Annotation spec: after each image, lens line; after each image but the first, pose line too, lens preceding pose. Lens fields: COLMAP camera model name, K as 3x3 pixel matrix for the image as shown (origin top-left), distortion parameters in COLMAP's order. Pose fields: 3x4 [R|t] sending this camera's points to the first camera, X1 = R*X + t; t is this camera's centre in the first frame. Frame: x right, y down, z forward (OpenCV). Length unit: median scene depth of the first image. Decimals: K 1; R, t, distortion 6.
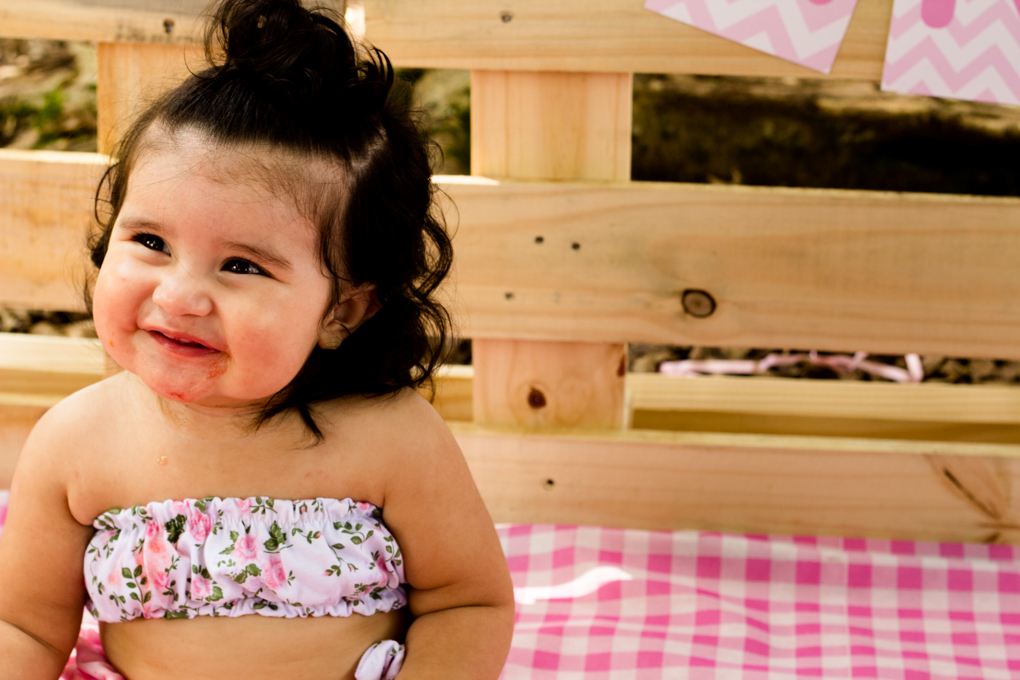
lens RADIAL K [[2515.6, 0, 510.0], [0, 2515.6, 340.0], [0, 0, 1]] dist [-0.054673, -0.377460]
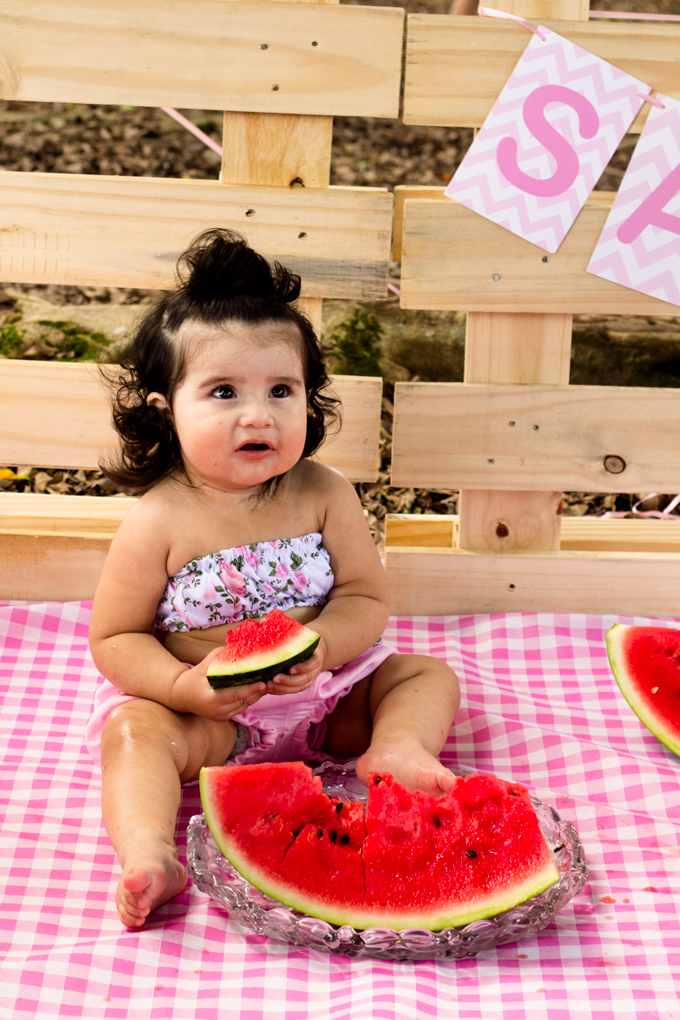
lens RADIAL K [[2515.6, 0, 340.0], [0, 2515.6, 510.0], [0, 0, 1]] dist [-0.054673, -0.377460]
pose [[0.991354, -0.013460, 0.130523, -0.289616], [0.014531, 0.999868, -0.007251, 0.021788], [-0.130408, 0.009085, 0.991419, -0.488720]]
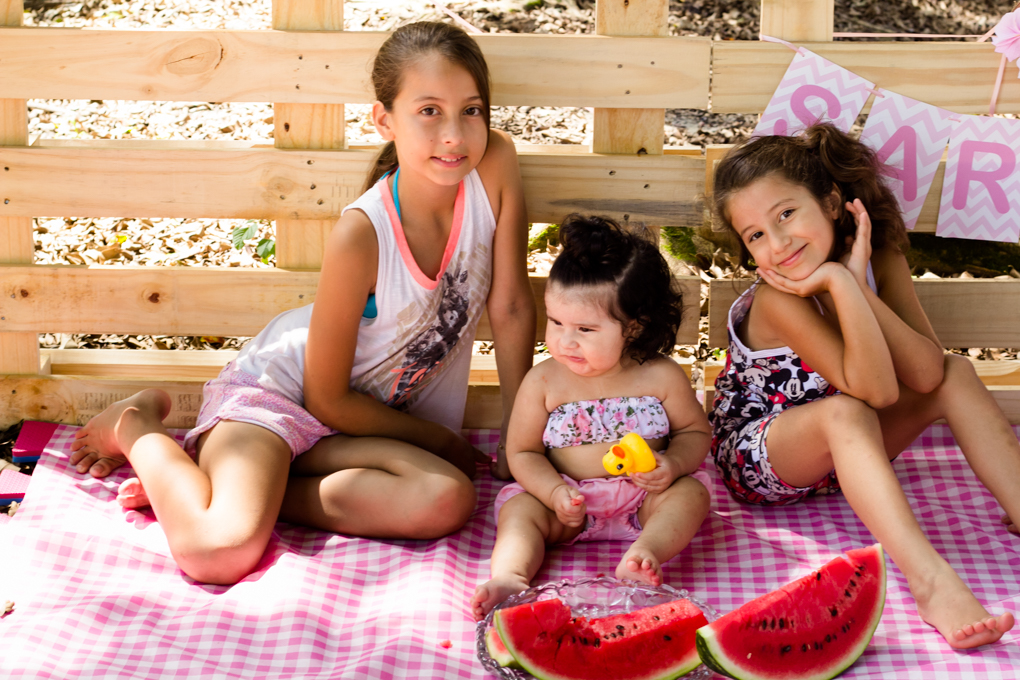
lens RADIAL K [[2515.6, 0, 510.0], [0, 2515.6, 340.0], [0, 0, 1]] dist [-0.054673, -0.377460]
pose [[0.995649, -0.041832, 0.083263, -0.431139], [0.040075, 0.998940, 0.022665, -0.069382], [-0.084123, -0.019229, 0.996270, -1.253372]]
